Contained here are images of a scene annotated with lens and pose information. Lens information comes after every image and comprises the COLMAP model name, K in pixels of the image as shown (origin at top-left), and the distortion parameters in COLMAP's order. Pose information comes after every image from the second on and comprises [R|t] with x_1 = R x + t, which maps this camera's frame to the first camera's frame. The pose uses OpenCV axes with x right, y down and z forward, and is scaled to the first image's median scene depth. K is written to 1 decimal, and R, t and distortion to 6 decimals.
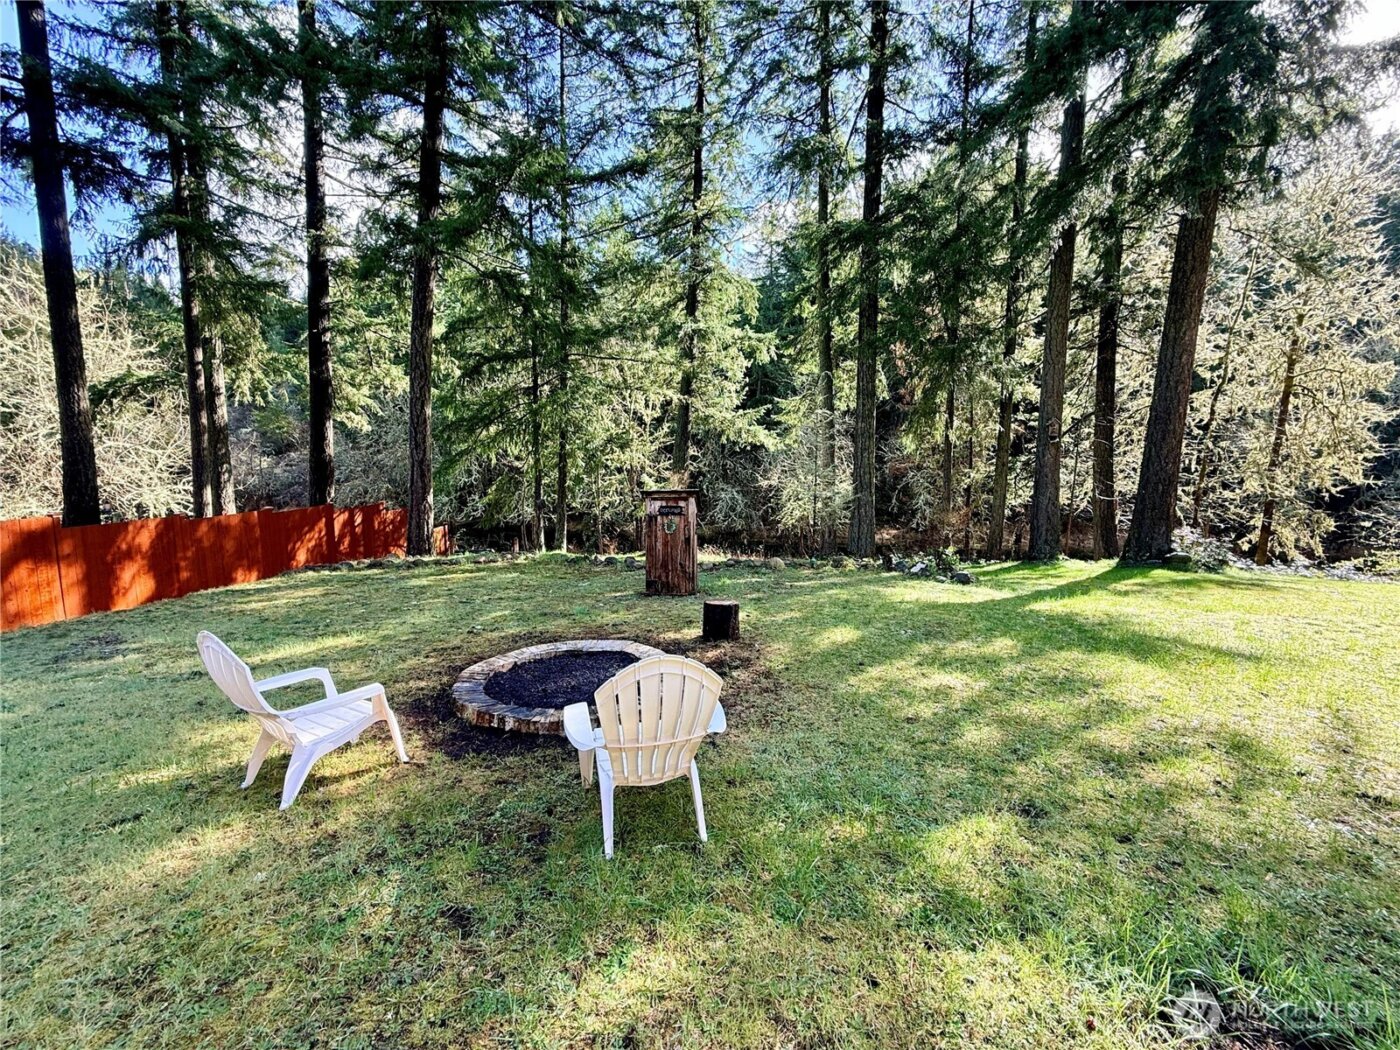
lens RADIAL K [[556.0, 0, 696.1], [0, 556.0, 522.8], [0, 0, 1]] dist [-0.000831, 0.000107]
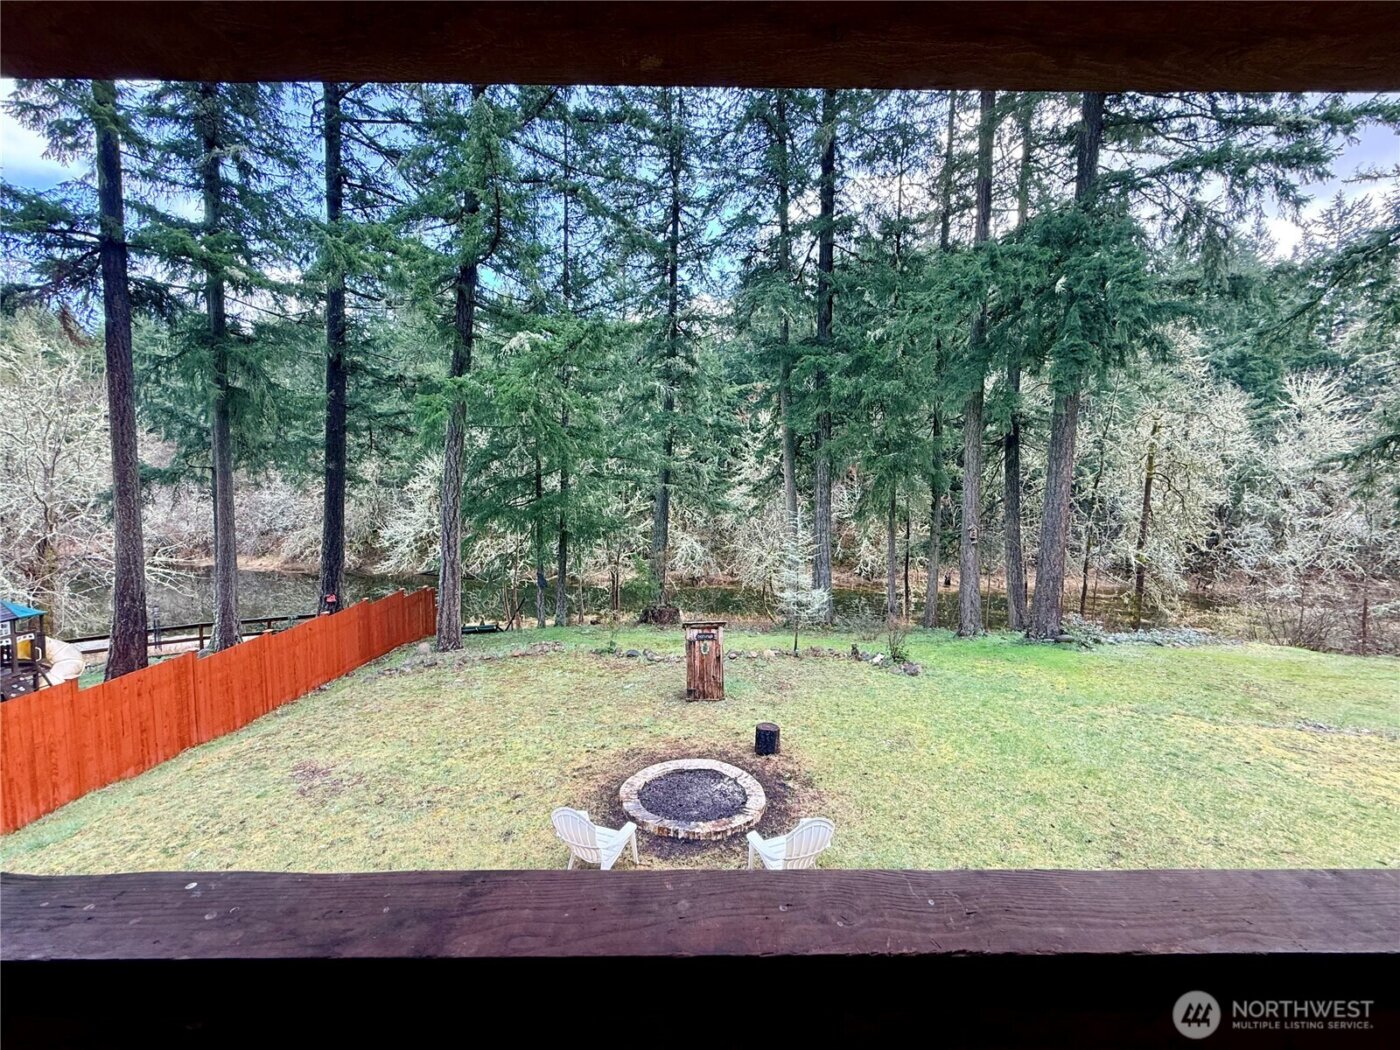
lens RADIAL K [[556.0, 0, 695.2], [0, 556.0, 525.6], [0, 0, 1]] dist [-0.000831, 0.000107]
pose [[0.994739, -0.007970, 0.102133, -0.204919], [0.012212, 0.999085, -0.040981, -0.234210], [-0.101713, 0.042012, 0.993926, -0.340970]]
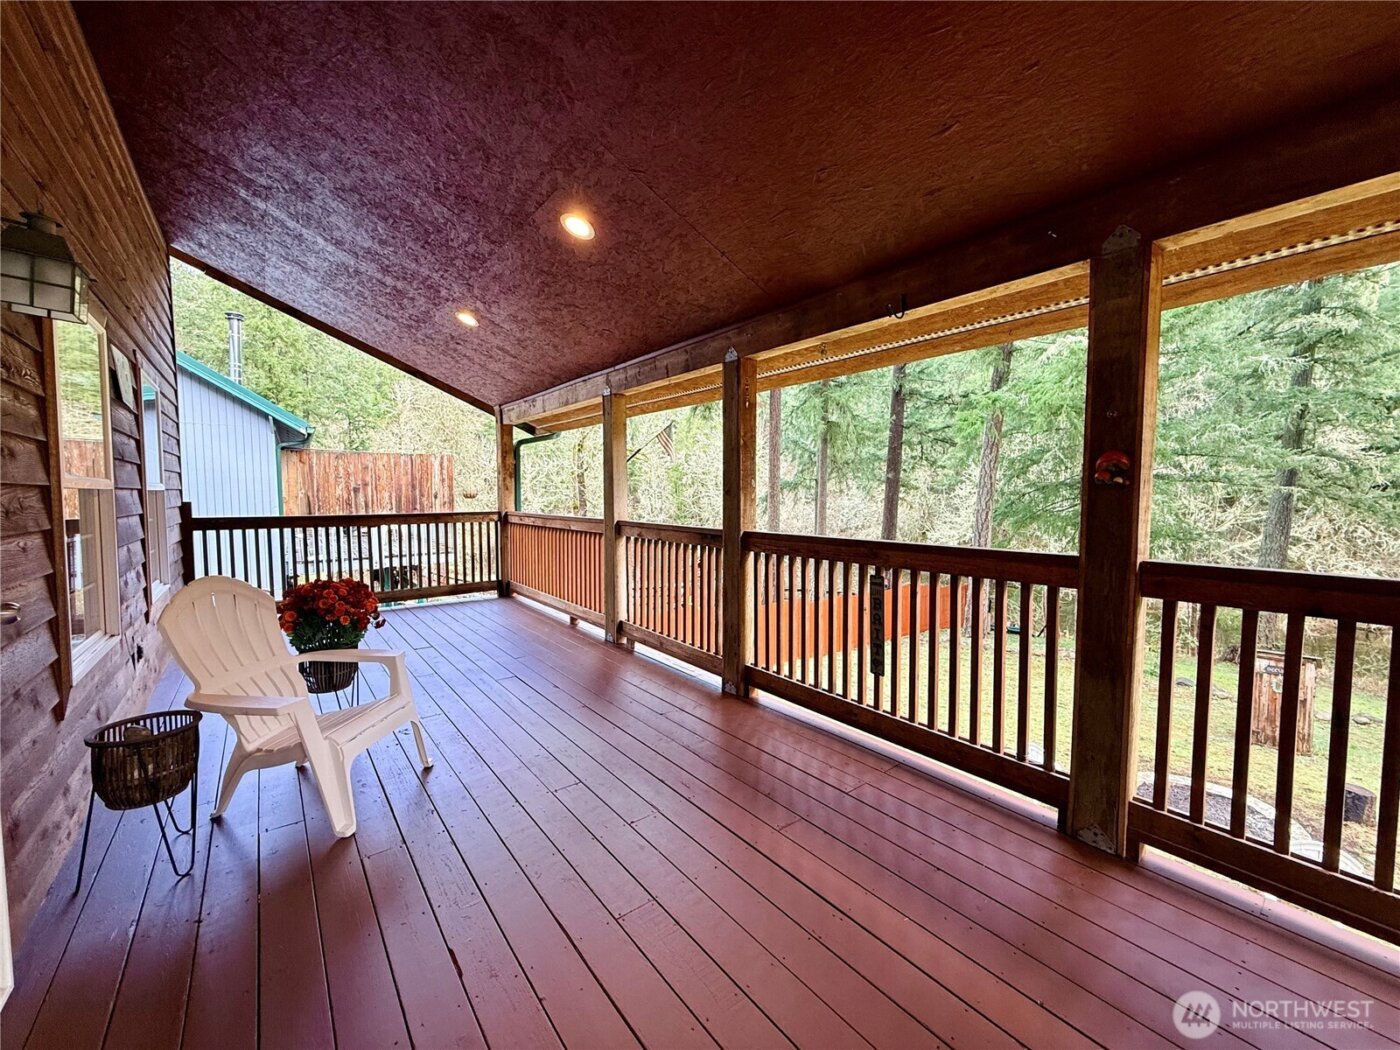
lens RADIAL K [[556.0, 0, 703.3], [0, 556.0, 525.3], [0, 0, 1]] dist [-0.000831, 0.000107]
pose [[0.694192, 0.035042, -0.718936, -0.053104], [-0.074941, 0.996905, -0.023771, -0.194907], [0.715878, 0.070380, 0.694670, -0.596553]]
